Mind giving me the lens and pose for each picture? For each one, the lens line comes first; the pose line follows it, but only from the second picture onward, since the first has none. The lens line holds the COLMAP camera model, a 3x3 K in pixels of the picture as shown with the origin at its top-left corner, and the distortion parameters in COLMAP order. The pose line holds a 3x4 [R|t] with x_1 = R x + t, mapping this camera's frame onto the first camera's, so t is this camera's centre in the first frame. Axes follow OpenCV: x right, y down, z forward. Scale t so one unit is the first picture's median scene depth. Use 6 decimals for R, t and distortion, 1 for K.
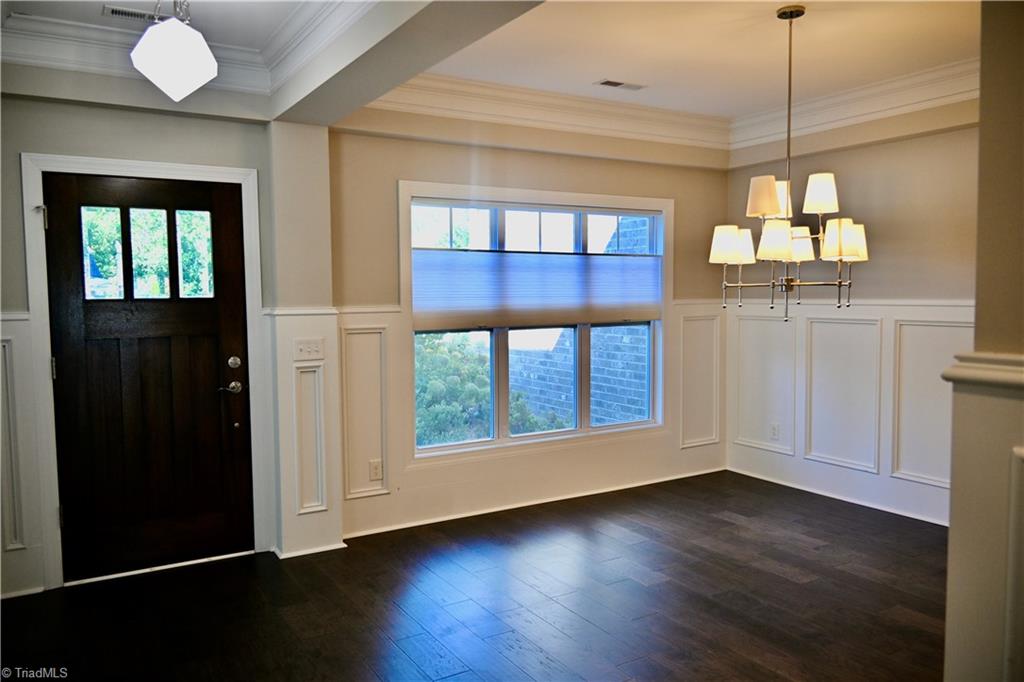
lens RADIAL K [[774.4, 0, 517.6], [0, 774.4, 341.4], [0, 0, 1]] dist [0.026171, -0.038828]
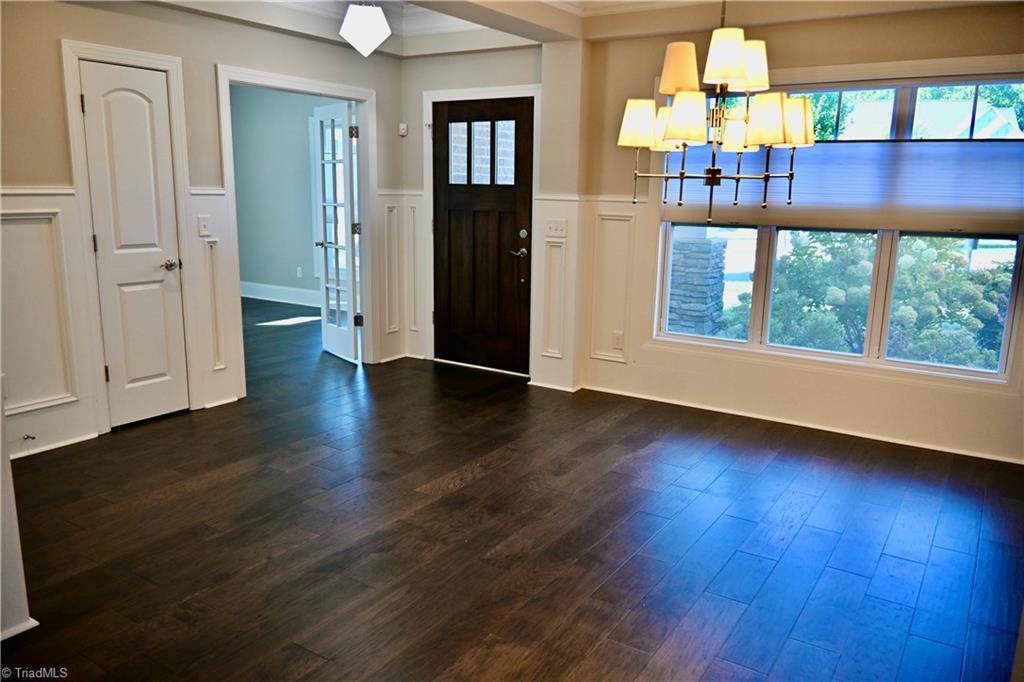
lens RADIAL K [[774.4, 0, 513.1], [0, 774.4, 337.4], [0, 0, 1]] dist [0.026171, -0.038828]
pose [[0.425816, 0.191476, -0.884318, 0.859159], [-0.084158, 0.981497, 0.171994, -0.026622], [0.900887, 0.001185, 0.434051, 0.401821]]
